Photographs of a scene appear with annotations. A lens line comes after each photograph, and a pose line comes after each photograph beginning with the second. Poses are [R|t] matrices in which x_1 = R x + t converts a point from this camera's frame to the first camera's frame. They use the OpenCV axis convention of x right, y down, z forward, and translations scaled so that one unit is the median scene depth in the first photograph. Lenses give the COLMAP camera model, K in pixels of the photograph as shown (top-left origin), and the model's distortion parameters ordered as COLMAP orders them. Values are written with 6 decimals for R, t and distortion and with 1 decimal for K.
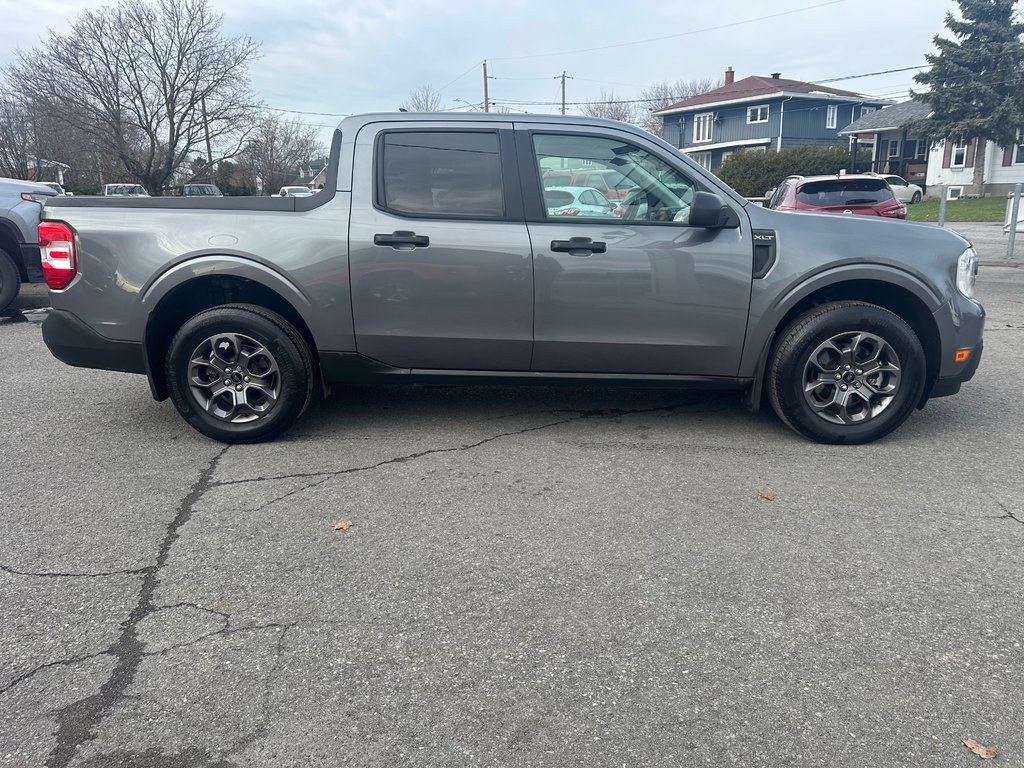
lens RADIAL K [[722.7, 0, 512.0], [0, 722.7, 384.0], [0, 0, 1]] dist [0.045809, -0.038071]
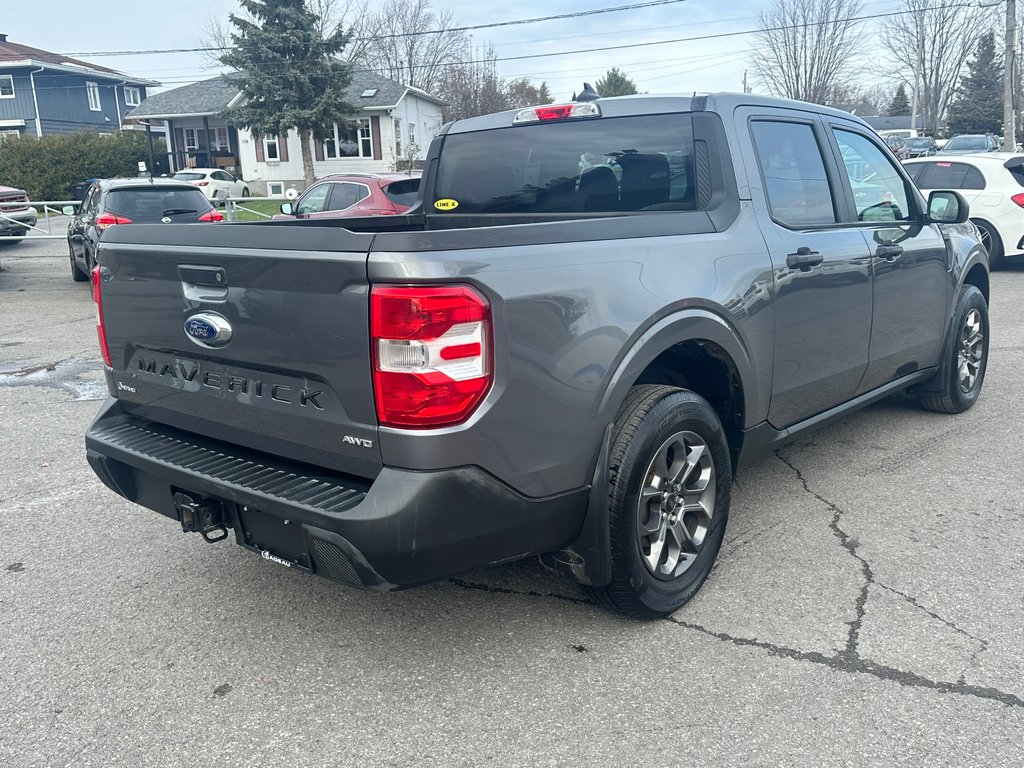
lens RADIAL K [[917.7, 0, 512.0], [0, 917.7, 384.0], [0, 0, 1]] dist [0.051818, -0.086284]
pose [[0.633343, -0.178989, 0.752888, -0.119885], [0.216100, 0.975089, 0.050027, -0.020449], [-0.743086, 0.131015, 0.656245, 0.067581]]
